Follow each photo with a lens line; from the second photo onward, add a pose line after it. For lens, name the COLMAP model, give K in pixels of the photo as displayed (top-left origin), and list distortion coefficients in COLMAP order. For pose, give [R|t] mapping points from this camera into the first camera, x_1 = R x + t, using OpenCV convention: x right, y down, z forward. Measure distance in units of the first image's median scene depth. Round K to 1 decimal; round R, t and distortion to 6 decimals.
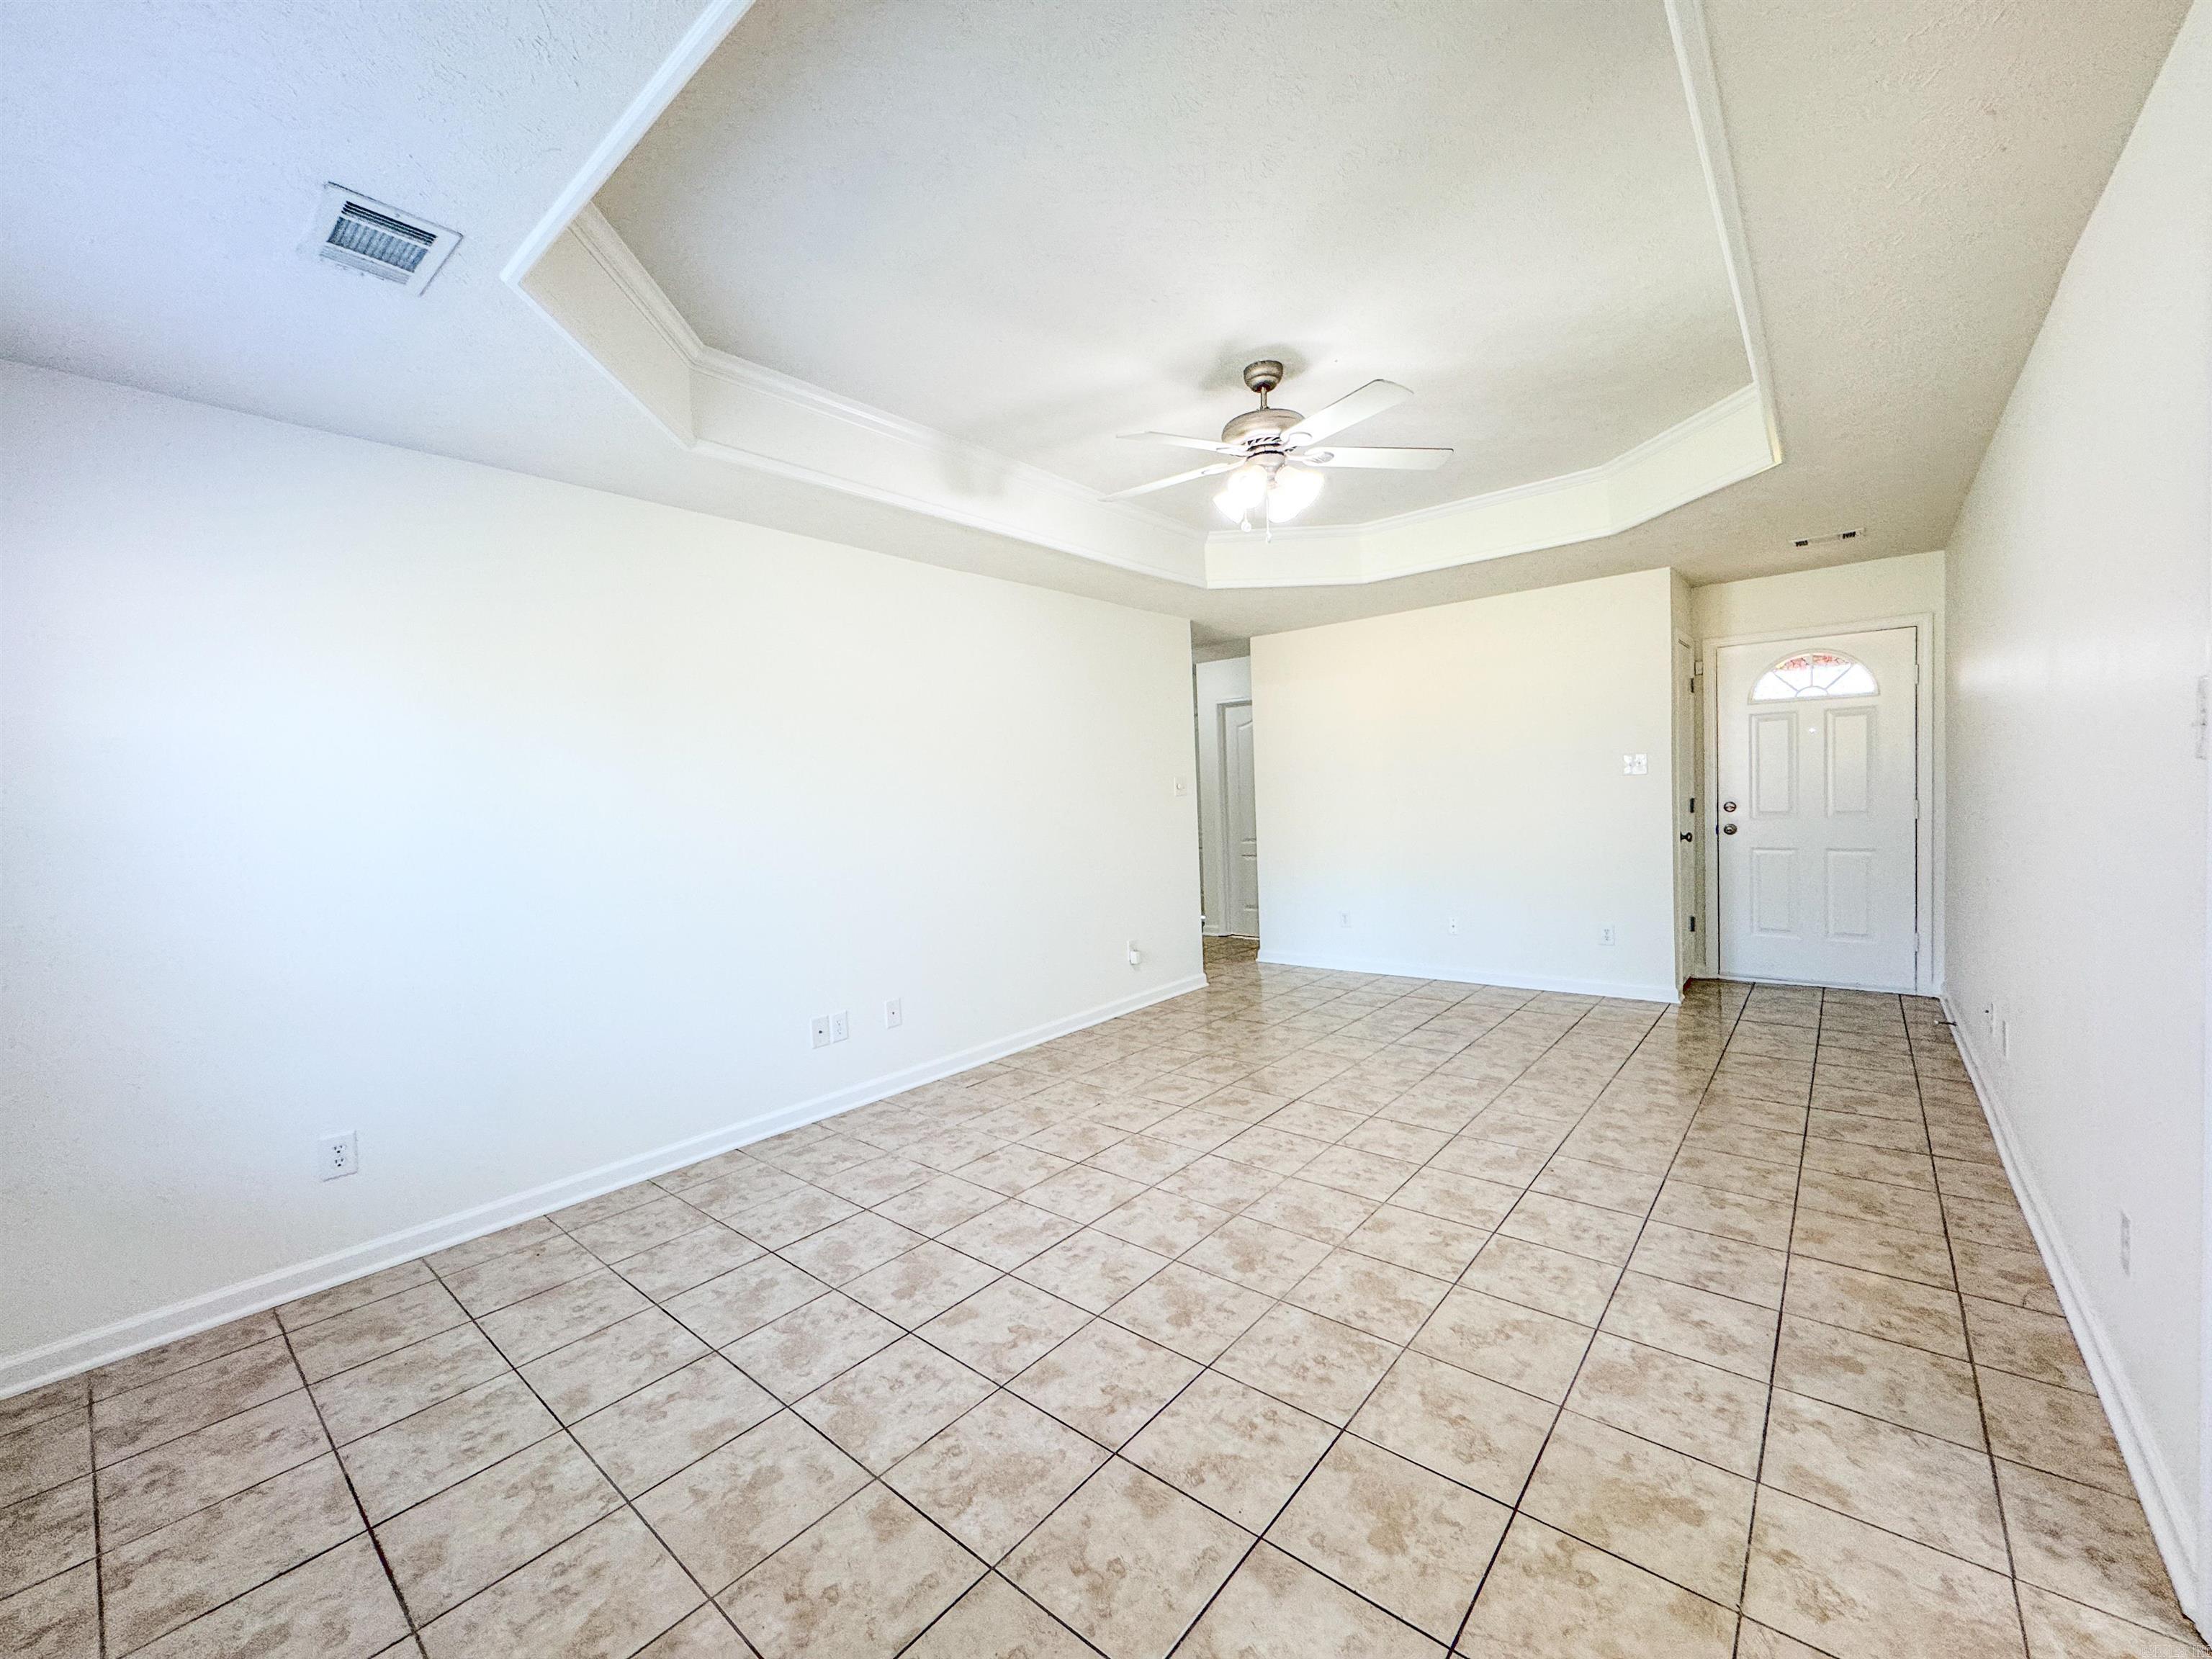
lens RADIAL K [[883.0, 0, 1107.3], [0, 883.0, 827.8], [0, 0, 1]] dist [-0.004363, 0.001194]
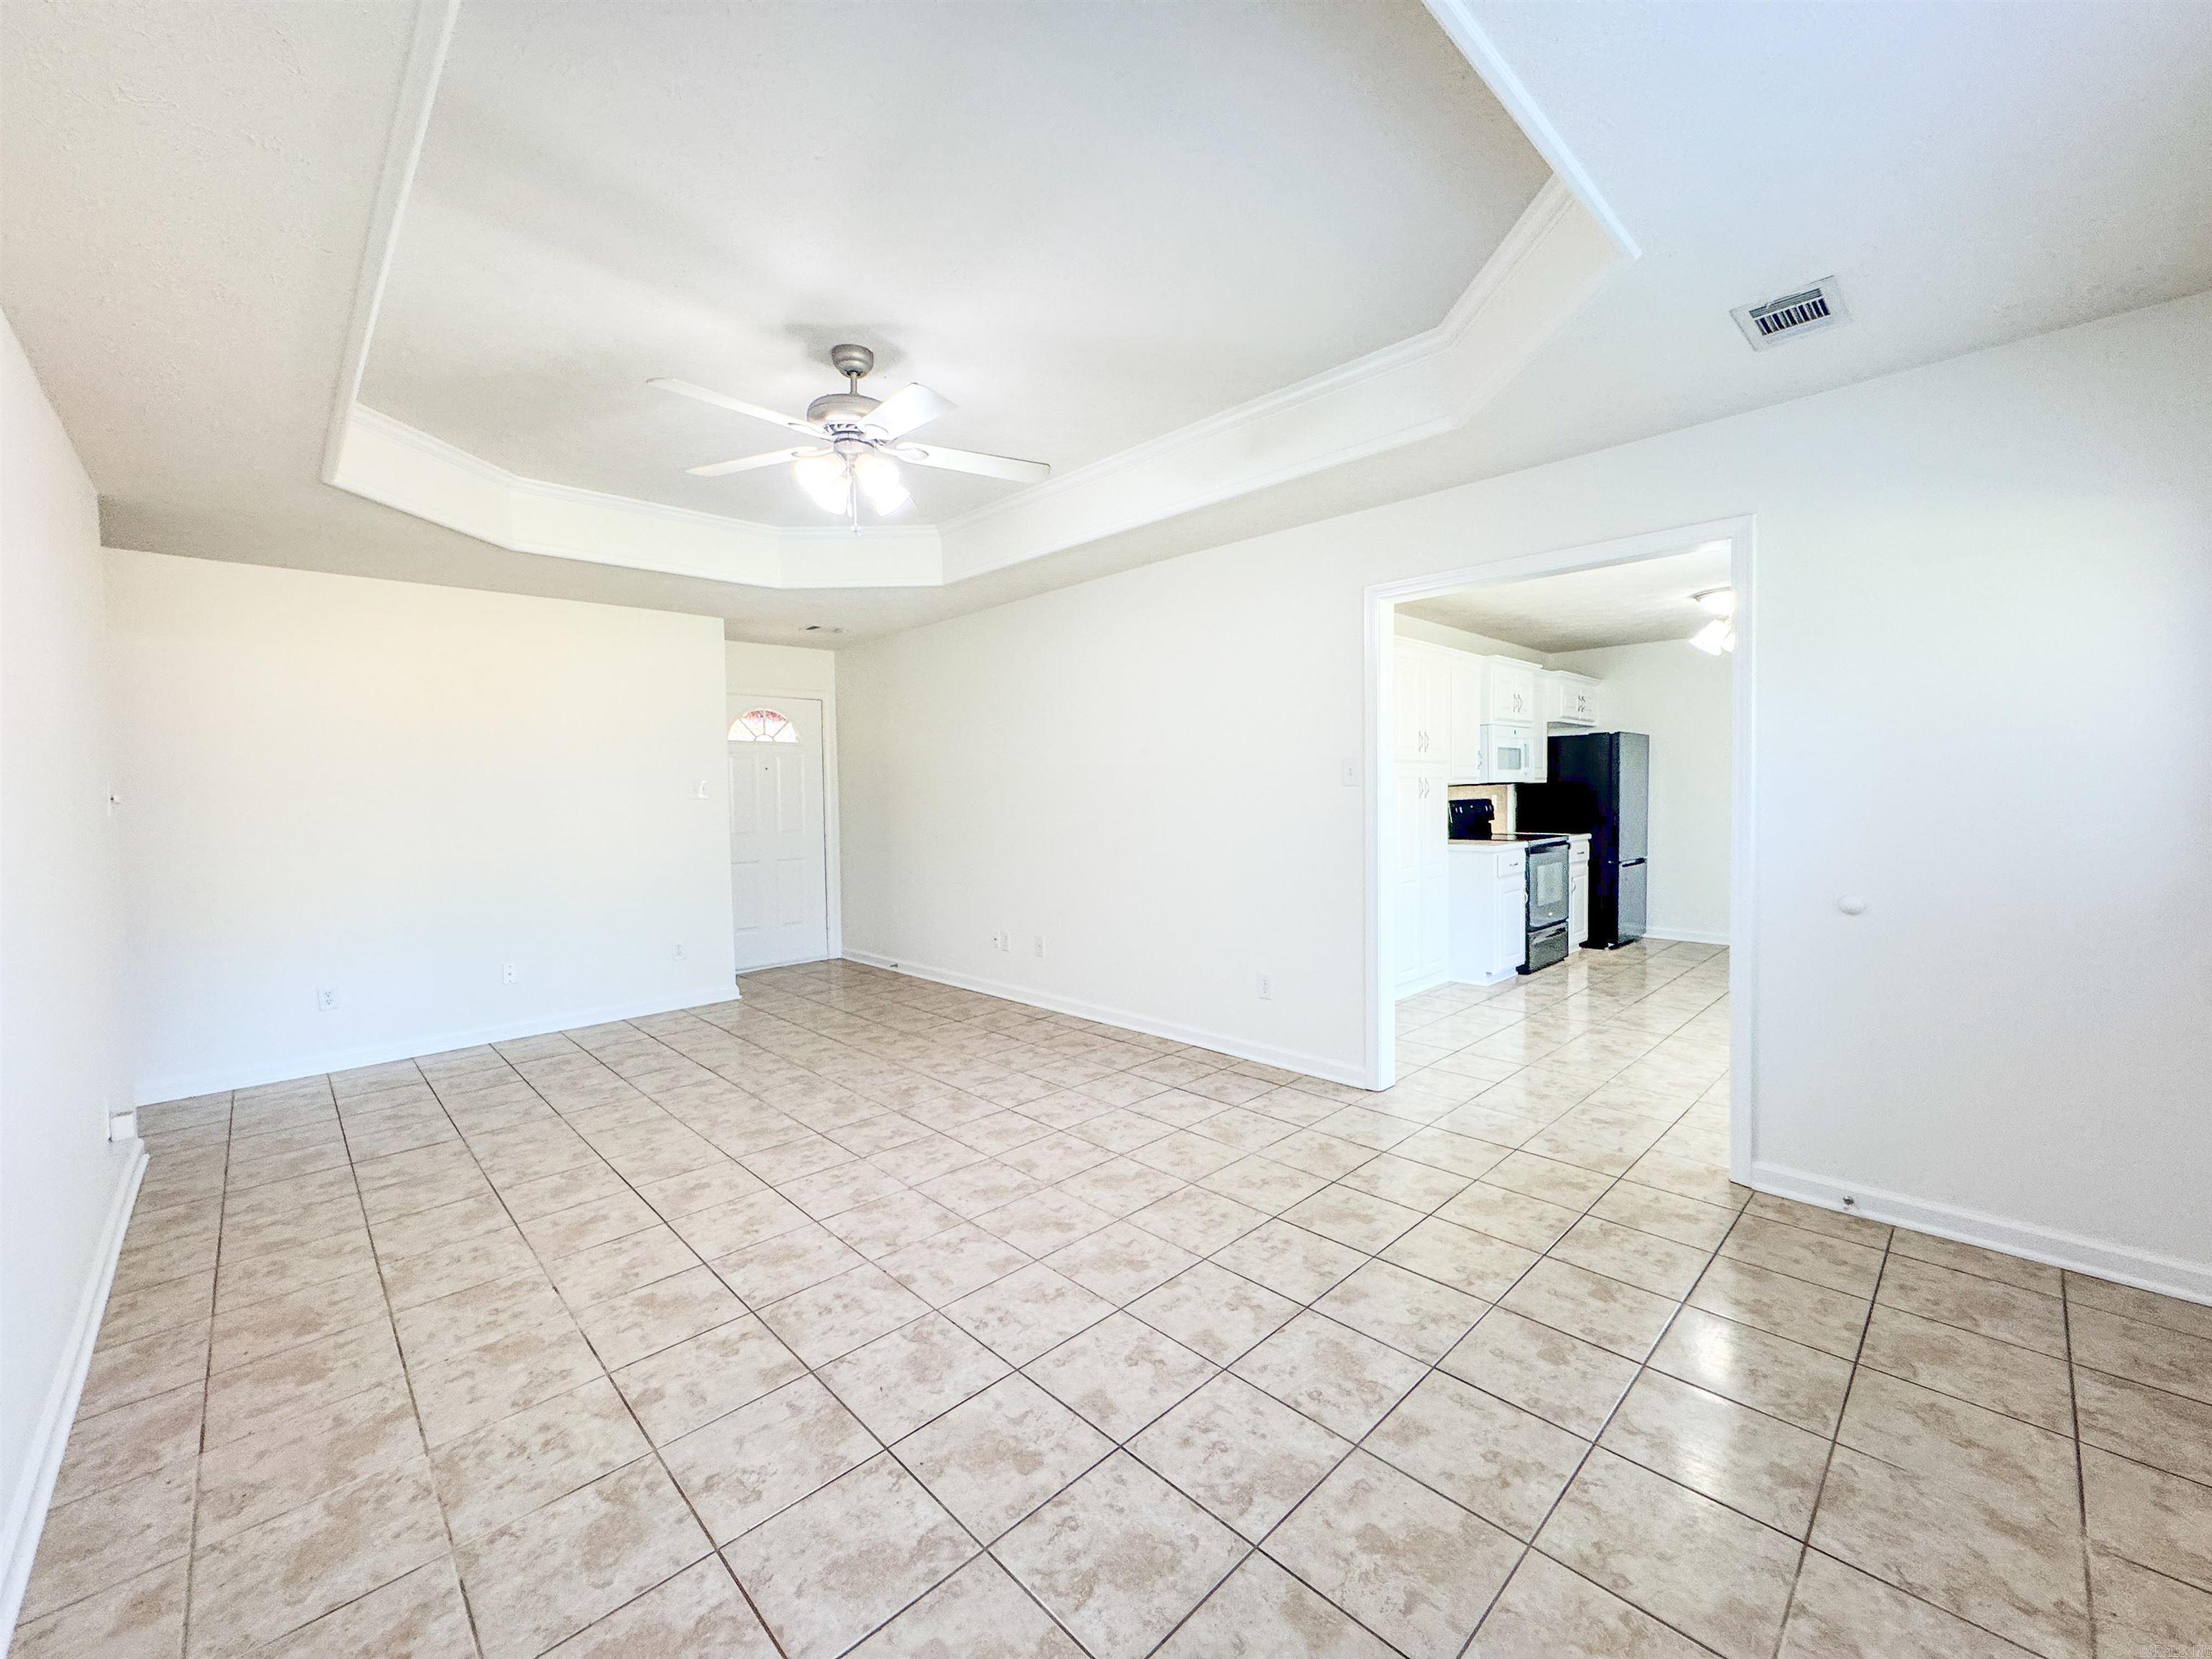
lens RADIAL K [[883.0, 0, 1102.6], [0, 883.0, 828.9], [0, 0, 1]] dist [-0.004363, 0.001194]
pose [[0.104265, -0.005129, 0.994536, -0.689423], [0.054089, 0.998536, -0.000521, 0.006869], [-0.993078, 0.053848, 0.104389, 0.609252]]
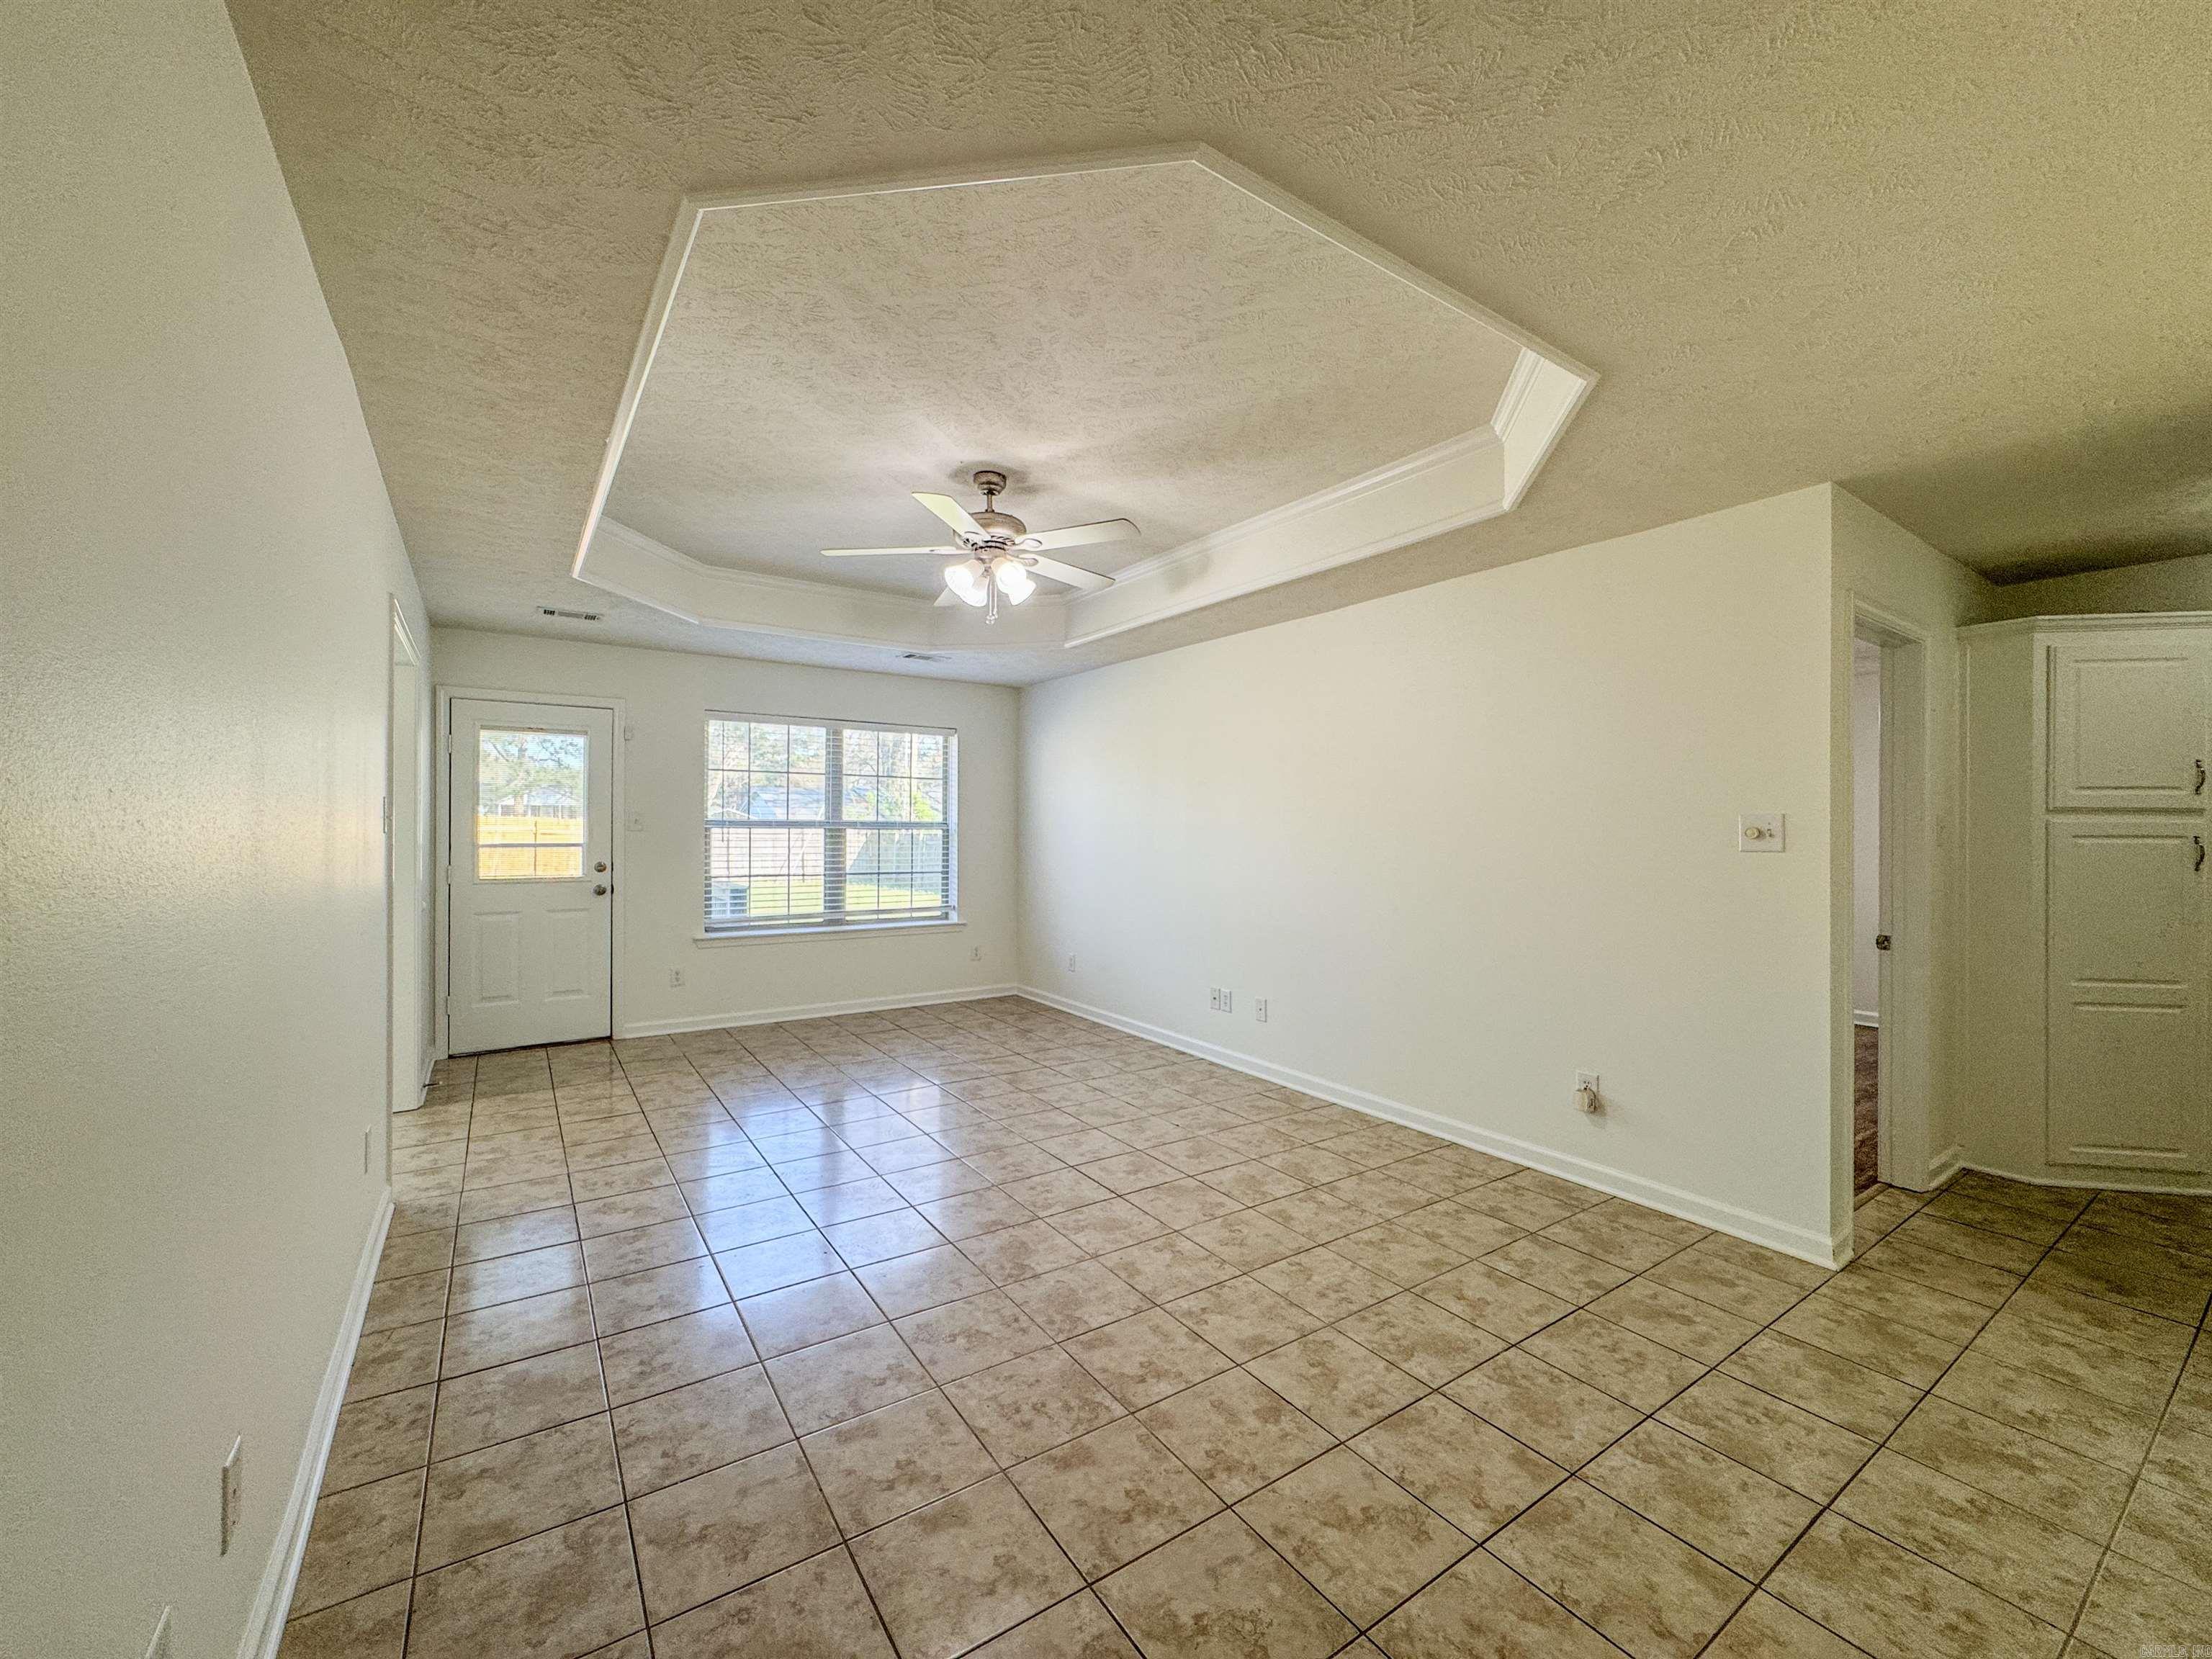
lens RADIAL K [[883.0, 0, 1108.2], [0, 883.0, 830.3], [0, 0, 1]] dist [-0.004363, 0.001194]
pose [[-0.266964, 0.042163, -0.962784, 1.186672], [-0.034623, 0.997978, 0.053305, -0.111741], [0.963084, 0.047565, -0.264964, 1.372476]]
